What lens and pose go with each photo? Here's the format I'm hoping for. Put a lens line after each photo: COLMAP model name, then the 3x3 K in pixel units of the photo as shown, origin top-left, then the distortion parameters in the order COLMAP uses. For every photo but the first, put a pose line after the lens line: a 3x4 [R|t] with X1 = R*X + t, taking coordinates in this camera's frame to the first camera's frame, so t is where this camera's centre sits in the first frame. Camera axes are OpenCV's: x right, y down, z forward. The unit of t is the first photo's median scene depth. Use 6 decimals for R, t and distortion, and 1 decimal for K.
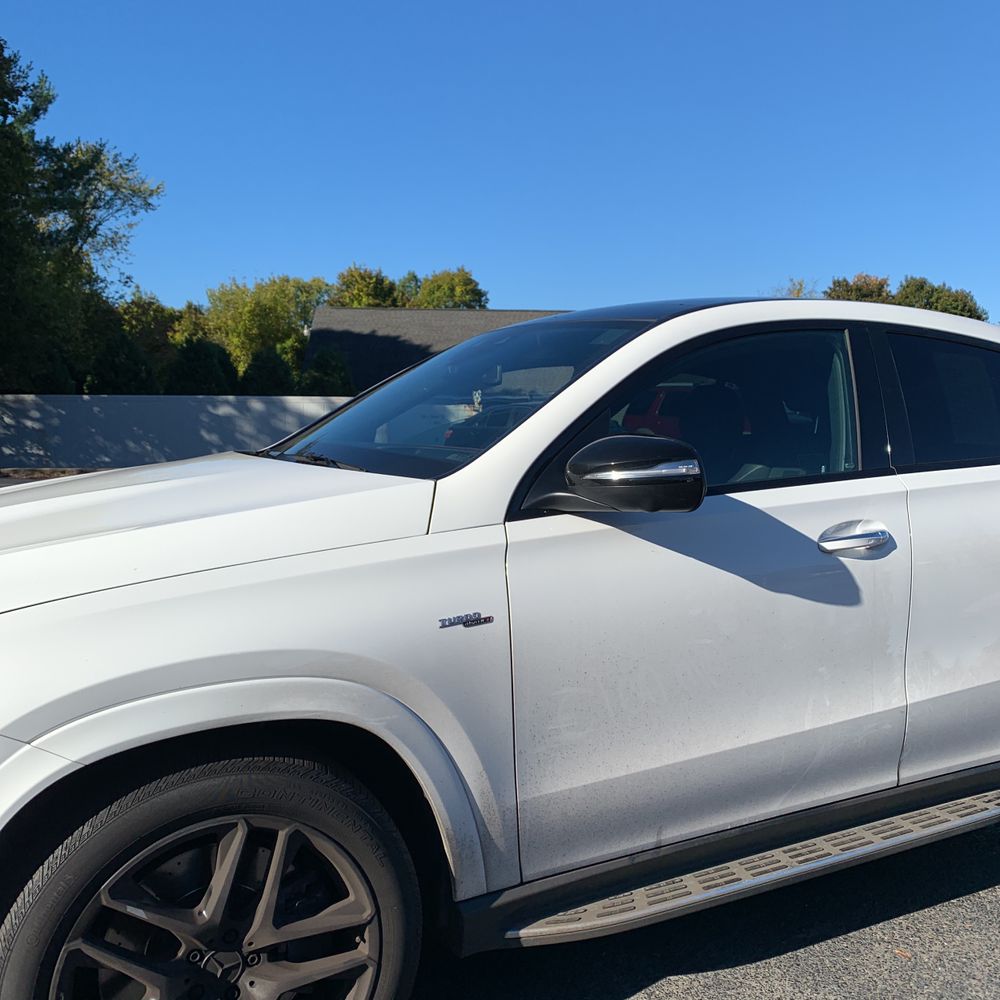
lens RADIAL K [[1032.9, 0, 498.5], [0, 1032.9, 492.1], [0, 0, 1]] dist [0.004198, 0.000000]
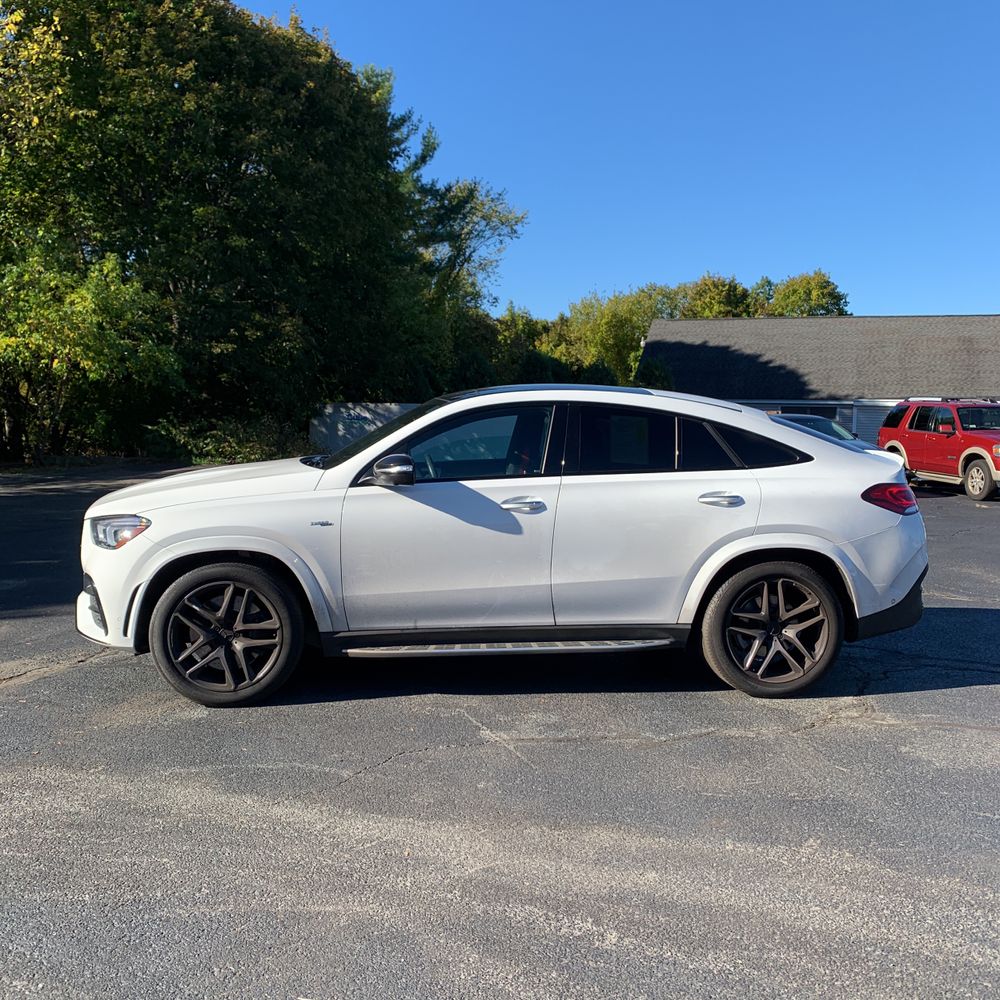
lens RADIAL K [[1032.9, 0, 481.0], [0, 1032.9, 497.1], [0, 0, 1]] dist [0.004198, 0.000000]
pose [[0.928008, 0.037351, -0.370684, 0.097702], [-0.036474, 0.999291, 0.009379, 0.001195], [0.370771, 0.004816, 0.928712, -0.096257]]
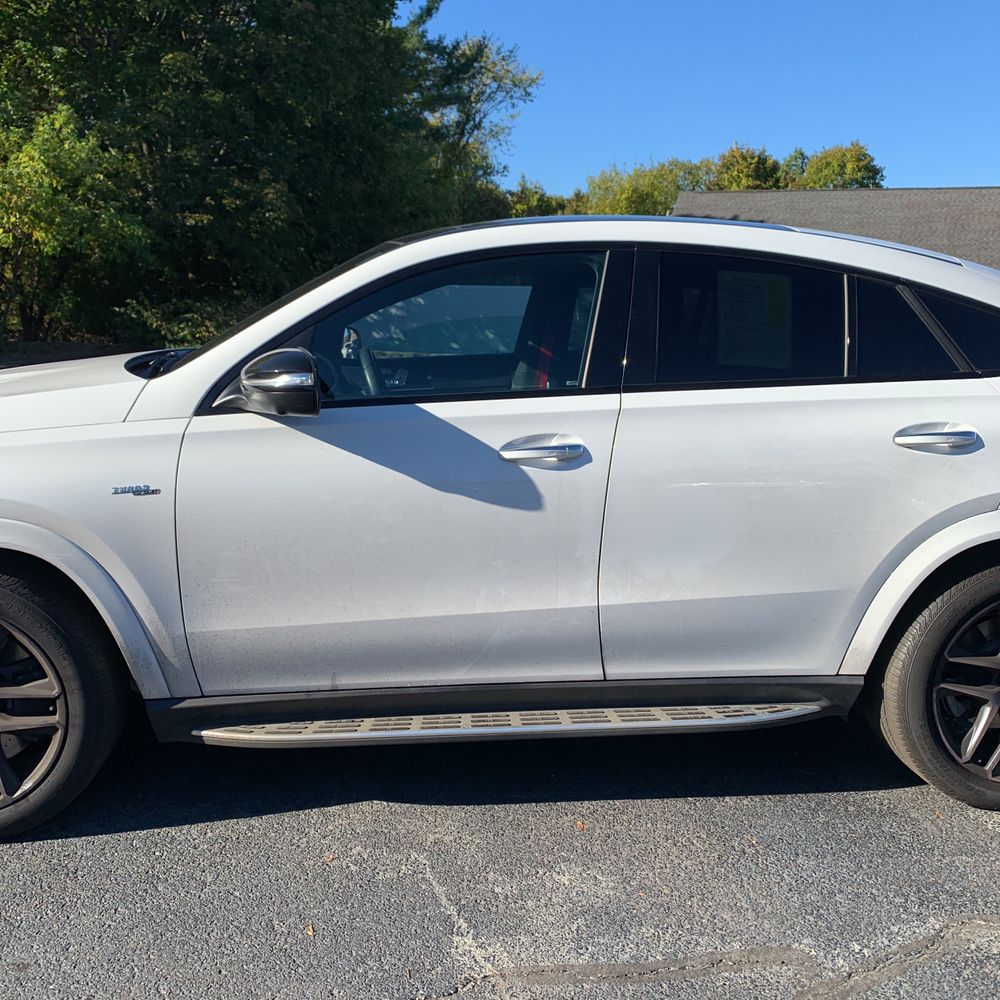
lens RADIAL K [[1032.9, 0, 481.8], [0, 1032.9, 495.9], [0, 0, 1]] dist [0.004198, 0.000000]
pose [[0.923862, 0.080026, -0.374265, 0.063590], [-0.038085, 0.992265, 0.118155, -0.002979], [0.380825, -0.094905, 0.919764, -0.002922]]
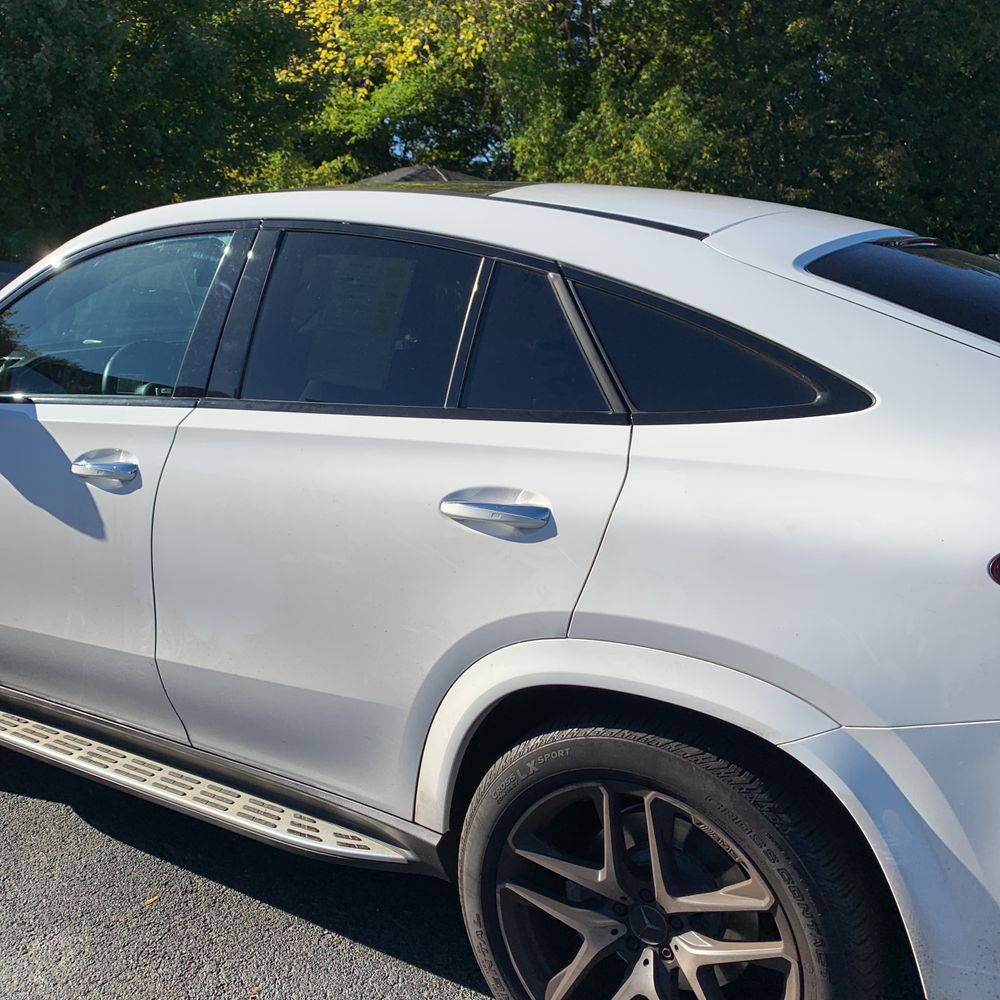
lens RADIAL K [[1032.9, 0, 497.8], [0, 1032.9, 517.6], [0, 0, 1]] dist [0.004198, 0.000000]
pose [[0.517185, 0.198697, -0.832489, 0.121620], [-0.065246, 0.979001, 0.193132, -0.010691], [0.853383, -0.045568, 0.519289, 0.074121]]
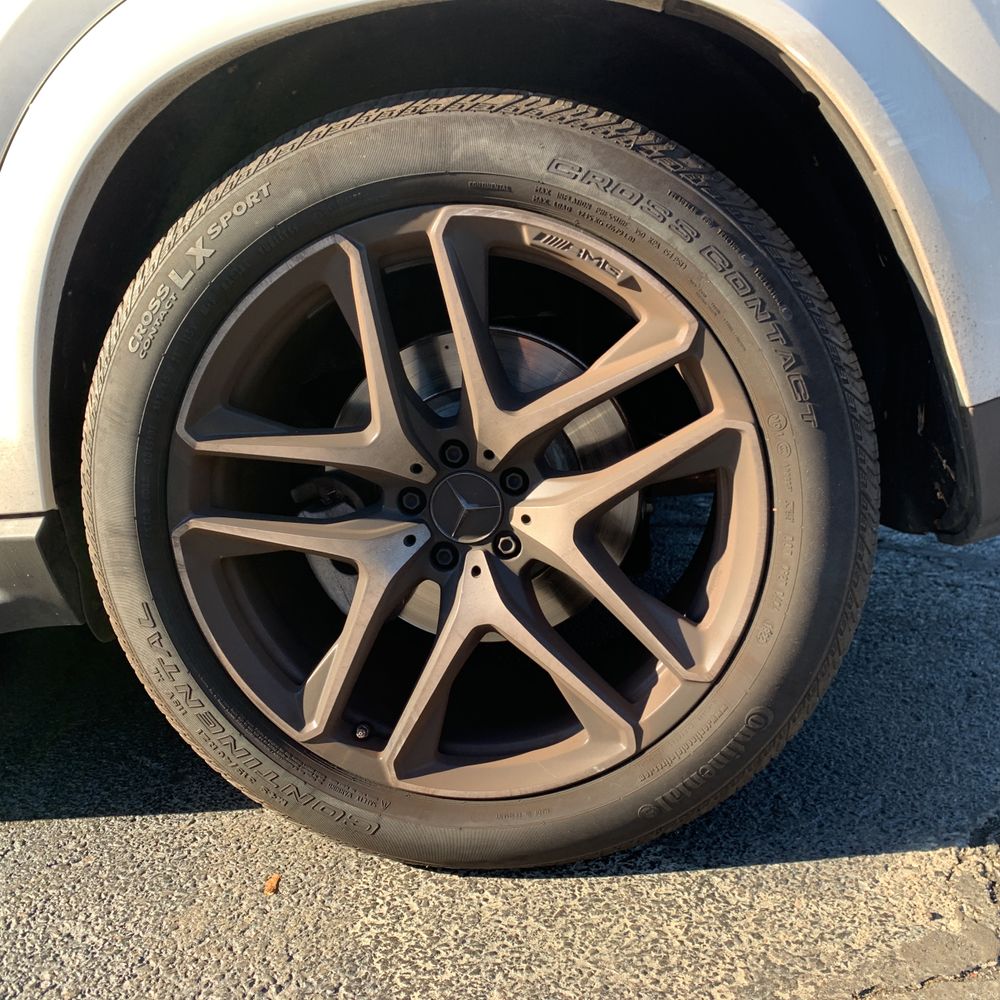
lens RADIAL K [[1032.9, 0, 500.2], [0, 1032.9, 498.4], [0, 0, 1]] dist [0.004198, 0.000000]
pose [[0.827248, 0.039203, -0.560468, 0.098394], [0.058326, 0.986180, 0.155069, 0.021083], [0.558802, -0.160970, 0.813529, 0.086148]]
